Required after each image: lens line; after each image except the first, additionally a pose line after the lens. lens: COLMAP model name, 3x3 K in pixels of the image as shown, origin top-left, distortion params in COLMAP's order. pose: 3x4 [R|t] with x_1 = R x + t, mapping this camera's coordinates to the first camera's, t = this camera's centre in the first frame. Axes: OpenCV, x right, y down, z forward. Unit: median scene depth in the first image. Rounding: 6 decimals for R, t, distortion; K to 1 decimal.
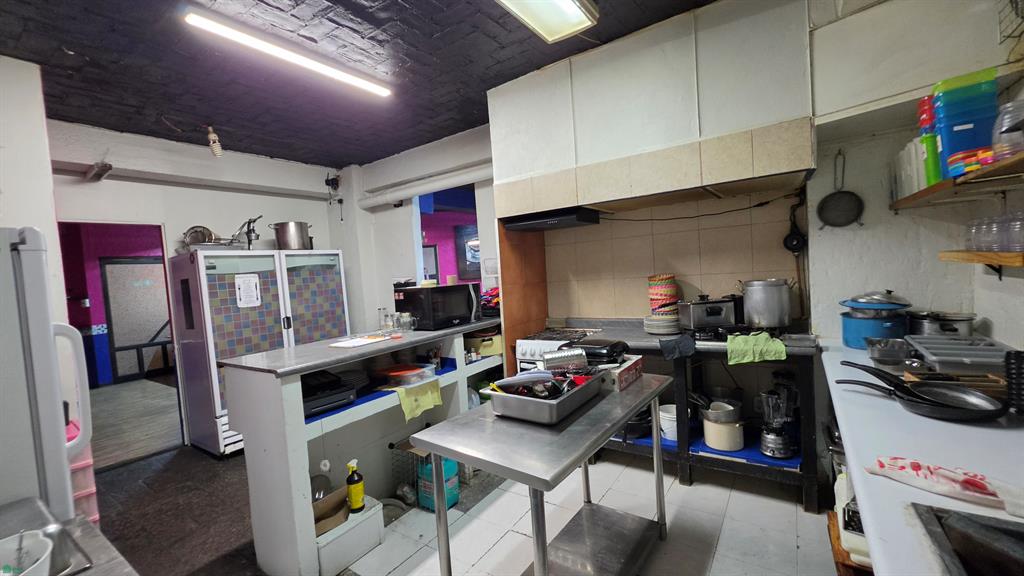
lens RADIAL K [[407.6, 0, 504.1], [0, 407.6, 287.7], [0, 0, 1]] dist [0.000153, 0.000123]
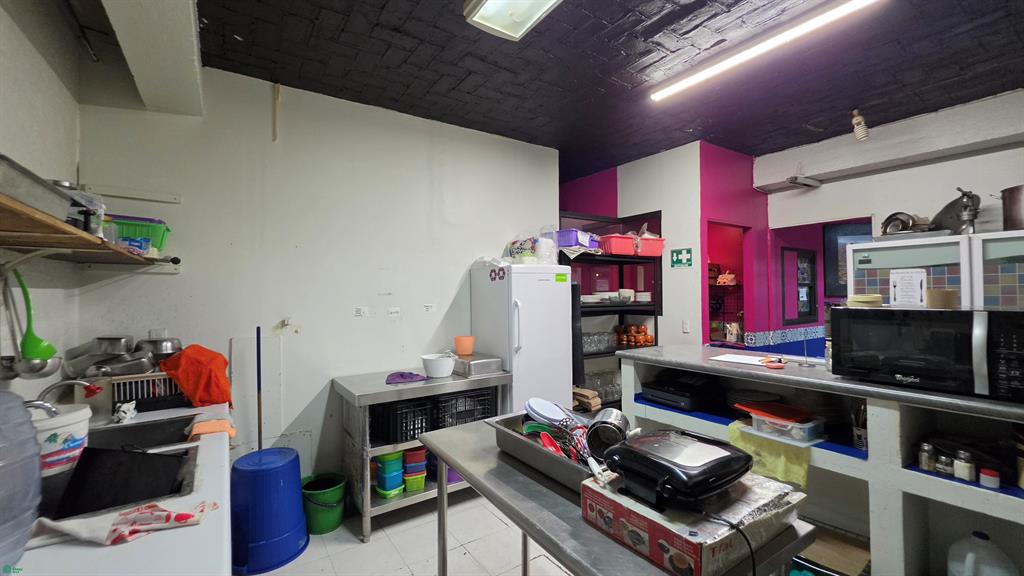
lens RADIAL K [[407.6, 0, 502.0], [0, 407.6, 289.3], [0, 0, 1]] dist [0.000153, 0.000123]
pose [[-0.346570, 0.070513, -0.935370, 0.450614], [-0.000099, 0.997168, 0.075208, -0.059169], [0.938024, 0.026157, -0.345582, 0.579585]]
